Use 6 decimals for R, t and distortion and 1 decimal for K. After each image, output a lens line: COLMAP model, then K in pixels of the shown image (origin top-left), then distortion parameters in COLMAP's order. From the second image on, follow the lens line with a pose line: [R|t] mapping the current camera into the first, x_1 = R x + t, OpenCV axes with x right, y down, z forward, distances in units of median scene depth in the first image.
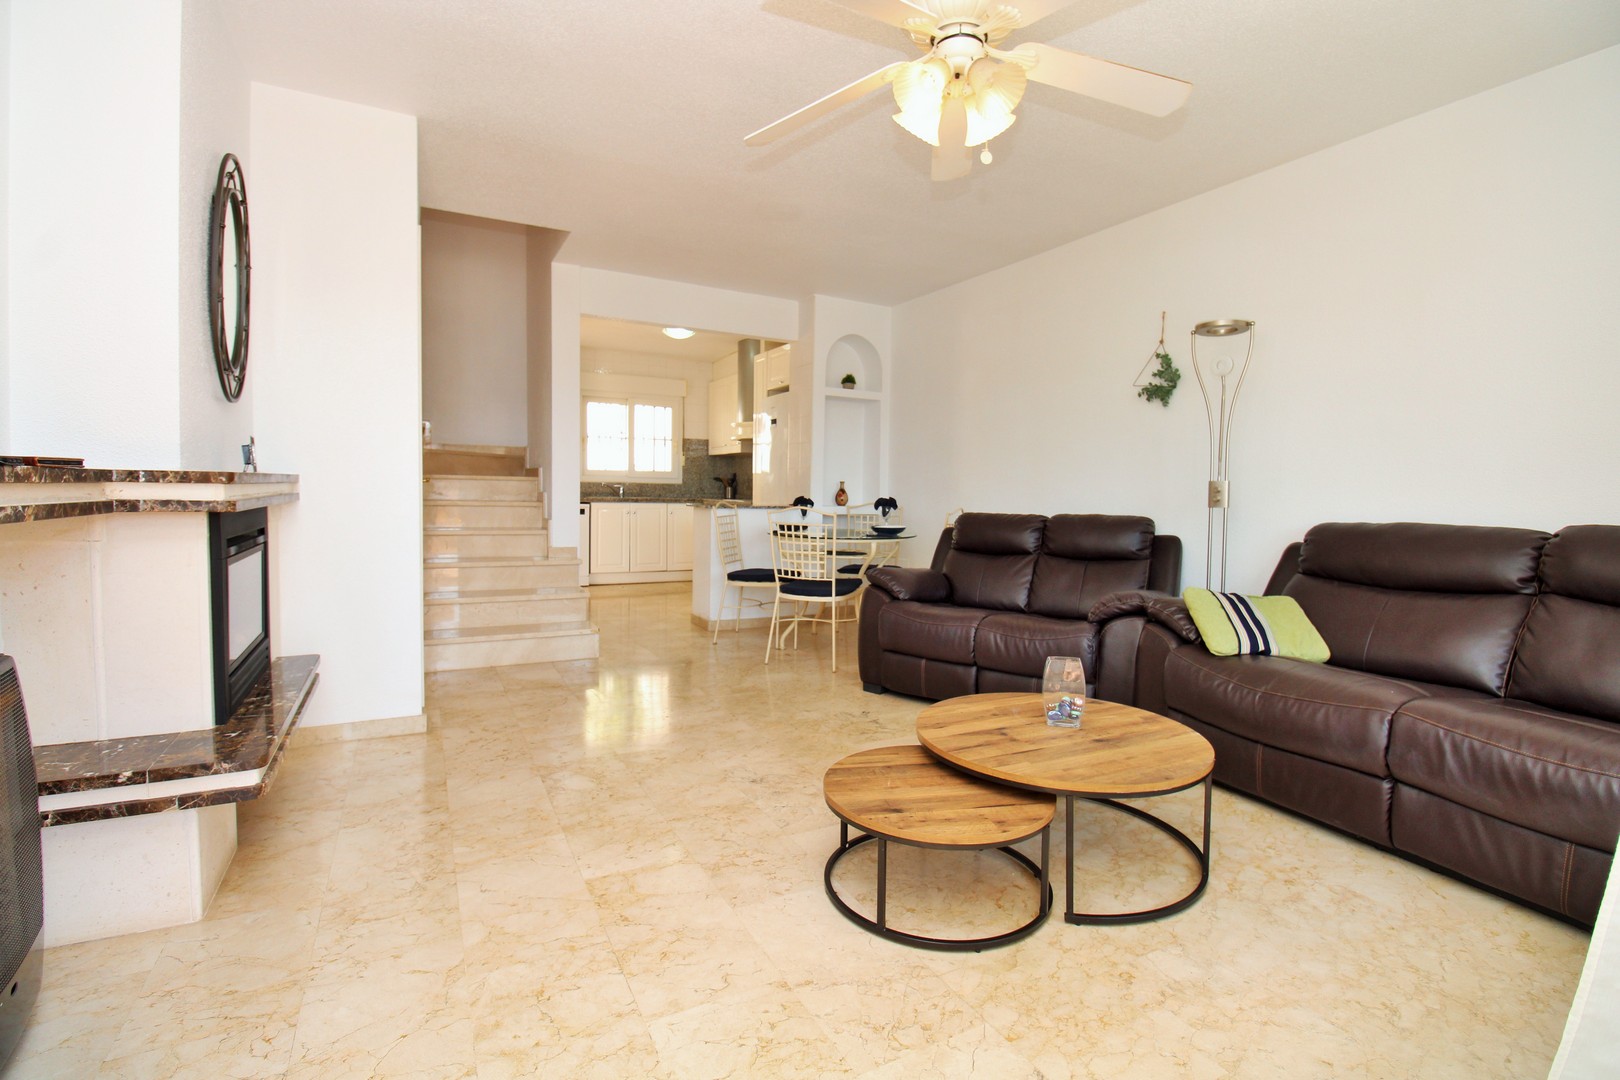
lens RADIAL K [[749.1, 0, 807.1], [0, 749.1, 530.0], [0, 0, 1]] dist [-0.000643, -0.013990]
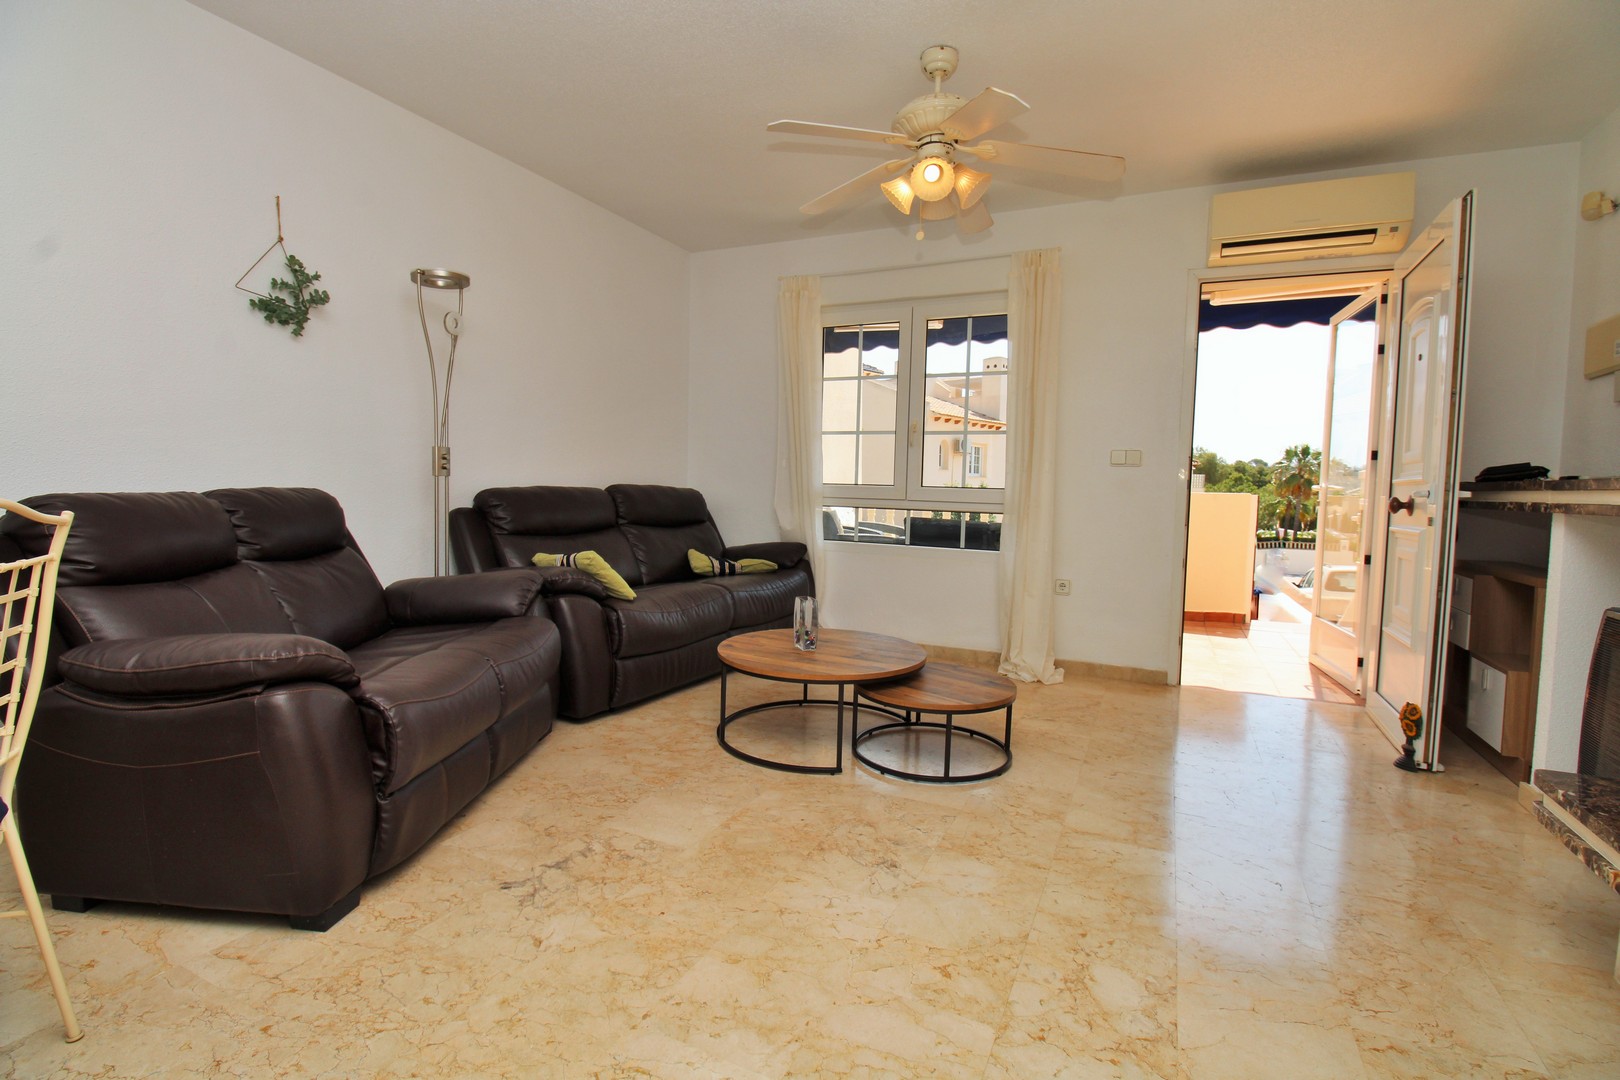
lens RADIAL K [[751.1, 0, 823.6], [0, 751.1, 525.8], [0, 0, 1]] dist [-0.002515, -0.012401]
pose [[-0.614159, -0.072161, 0.785877, -0.577899], [0.007384, 0.995242, 0.097156, -0.067182], [-0.789148, 0.065471, -0.610704, 1.467603]]
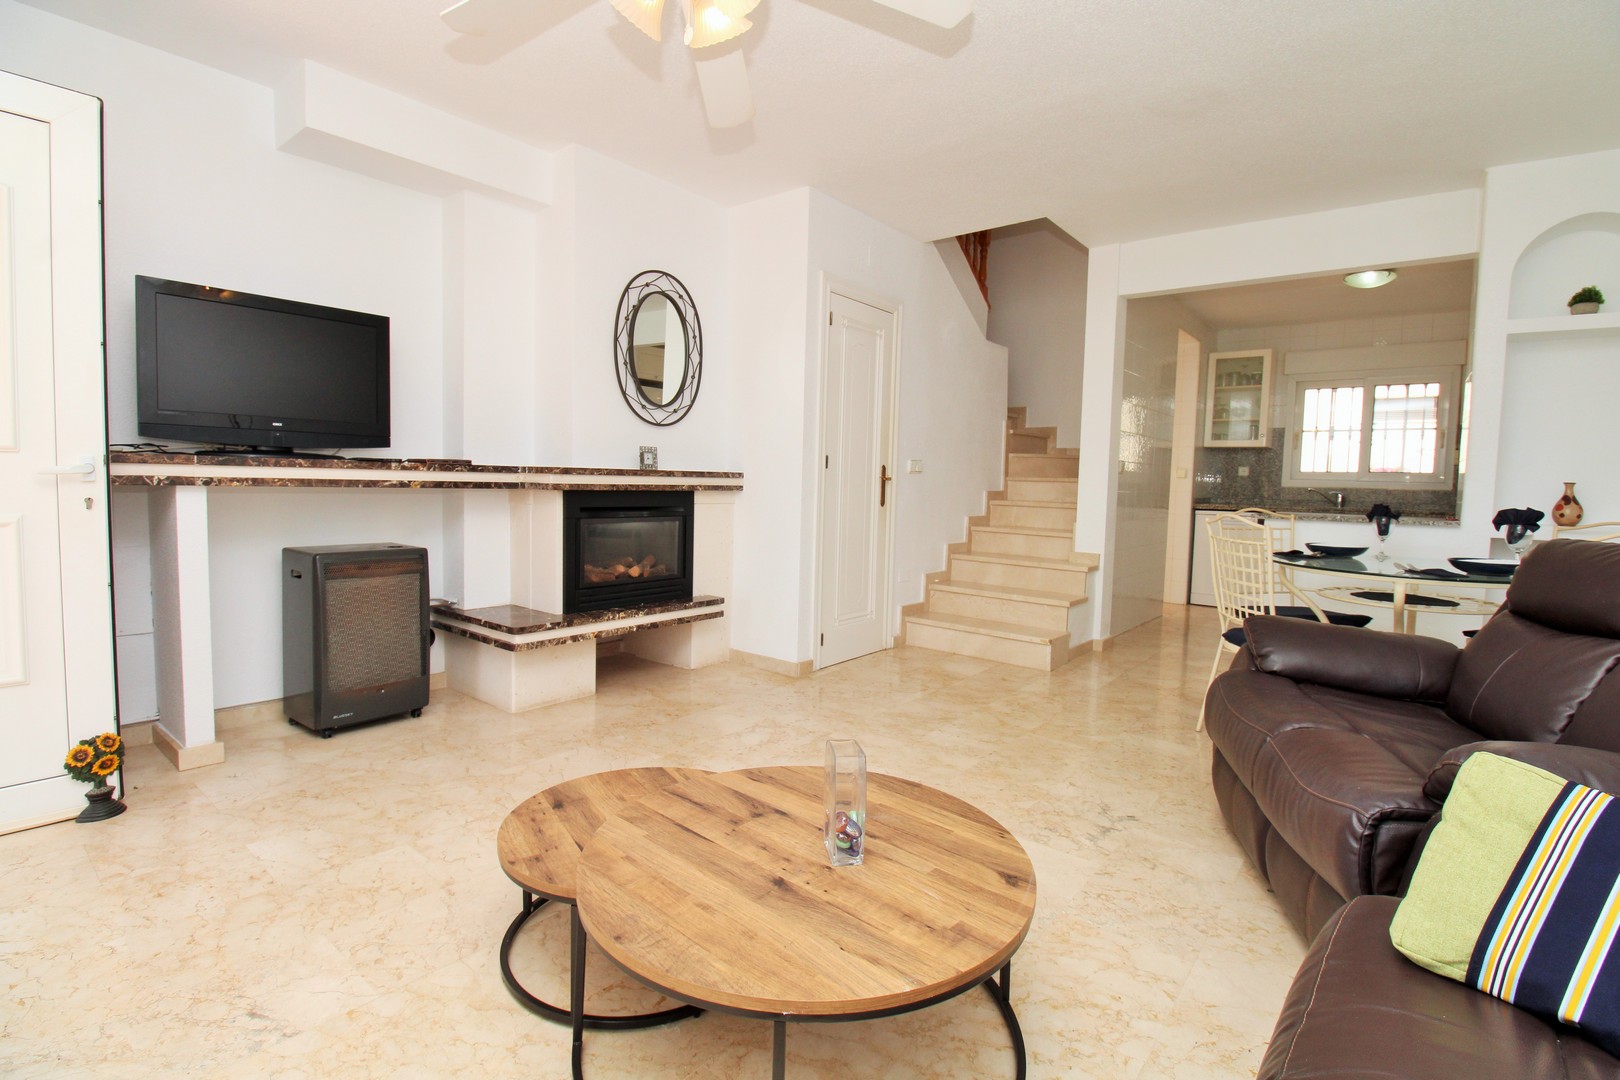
lens RADIAL K [[741.7, 0, 809.2], [0, 741.7, 531.7], [0, 0, 1]] dist [-0.000619, -0.011664]
pose [[0.392132, 0.055609, -0.918227, 0.725736], [-0.067916, 0.997197, 0.031388, -0.015490], [0.917398, 0.050054, 0.394810, 0.602803]]
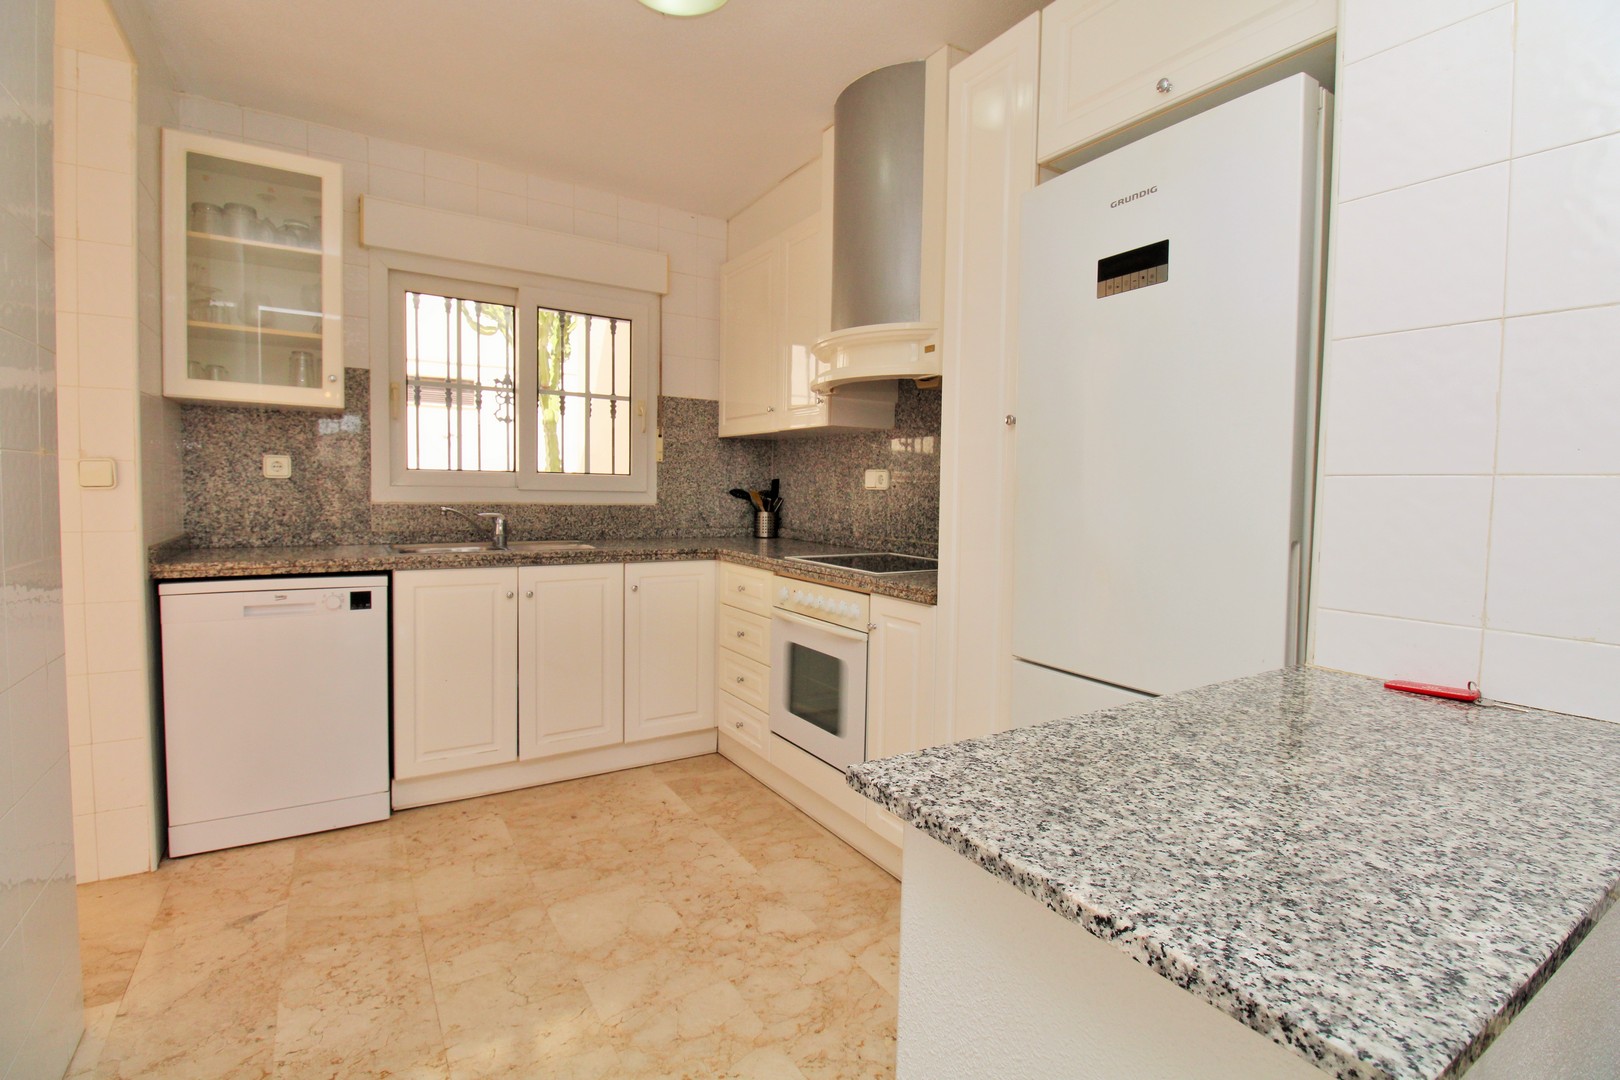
lens RADIAL K [[751.1, 0, 823.6], [0, 751.1, 525.8], [0, 0, 1]] dist [-0.002515, -0.012401]
pose [[0.994950, -0.003803, 0.100300, -0.373497], [0.004518, 0.999966, -0.006908, -0.150100], [-0.100270, 0.007326, 0.994933, 1.842661]]
